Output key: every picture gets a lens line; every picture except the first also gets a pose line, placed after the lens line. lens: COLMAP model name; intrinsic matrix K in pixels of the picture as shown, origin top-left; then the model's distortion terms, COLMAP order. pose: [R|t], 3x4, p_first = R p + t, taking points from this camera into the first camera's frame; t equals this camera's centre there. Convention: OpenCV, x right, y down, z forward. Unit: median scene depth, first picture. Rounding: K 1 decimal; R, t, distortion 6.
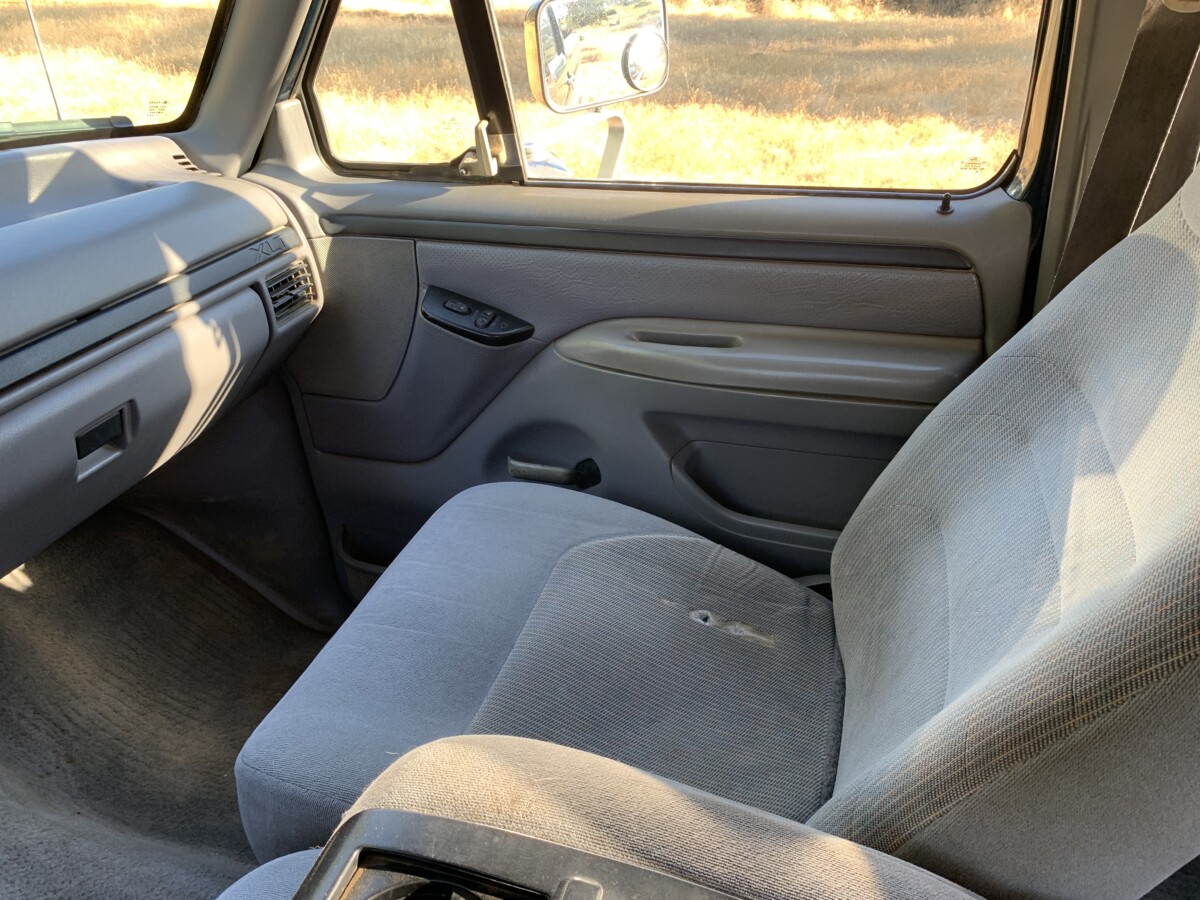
lens RADIAL K [[935.3, 0, 600.0], [0, 935.3, 450.0], [0, 0, 1]] dist [0.009431, 0.004593]
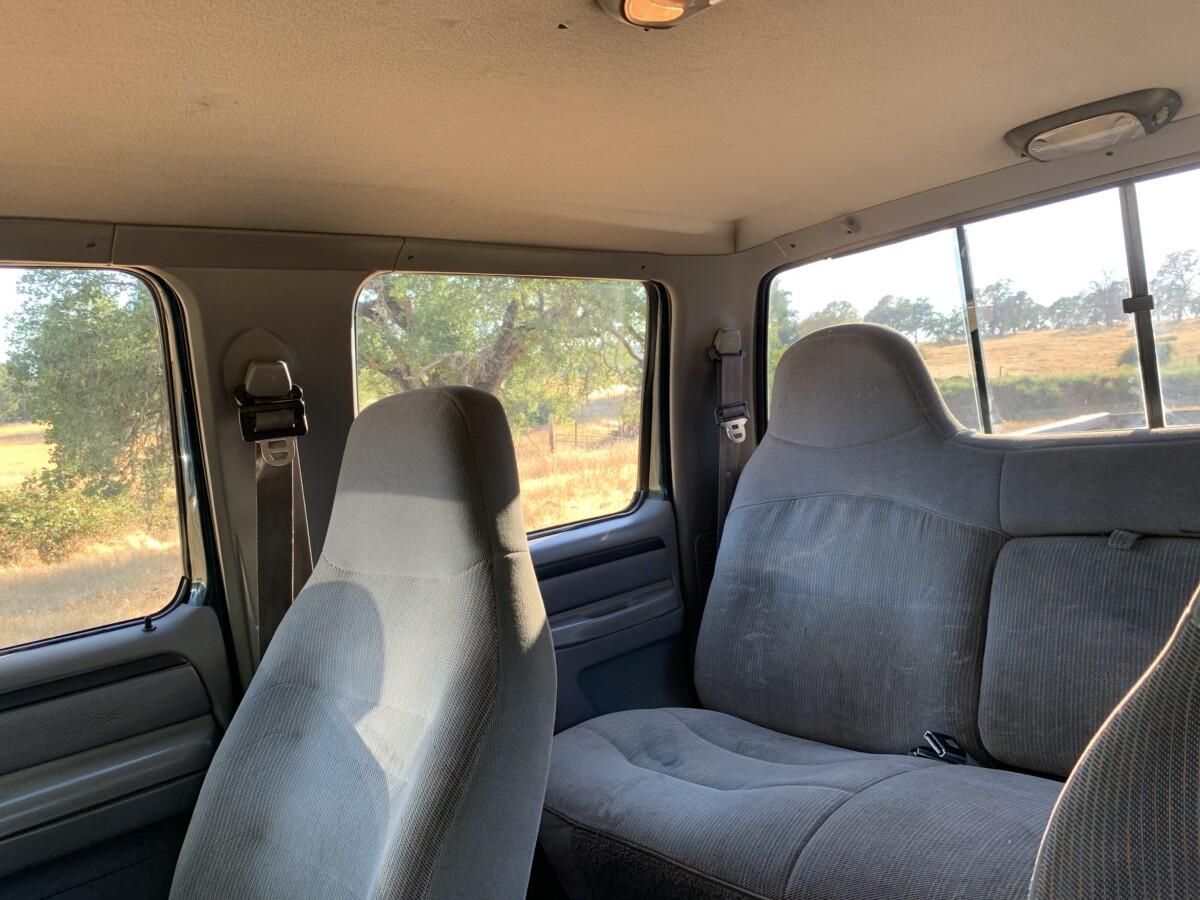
lens RADIAL K [[935.3, 0, 600.0], [0, 935.3, 450.0], [0, 0, 1]] dist [0.009431, 0.004593]
pose [[0.507206, -0.079600, 0.858141, -0.331606], [0.512197, 0.828635, -0.225873, 0.122310], [-0.693106, 0.554101, 0.461059, -0.135550]]
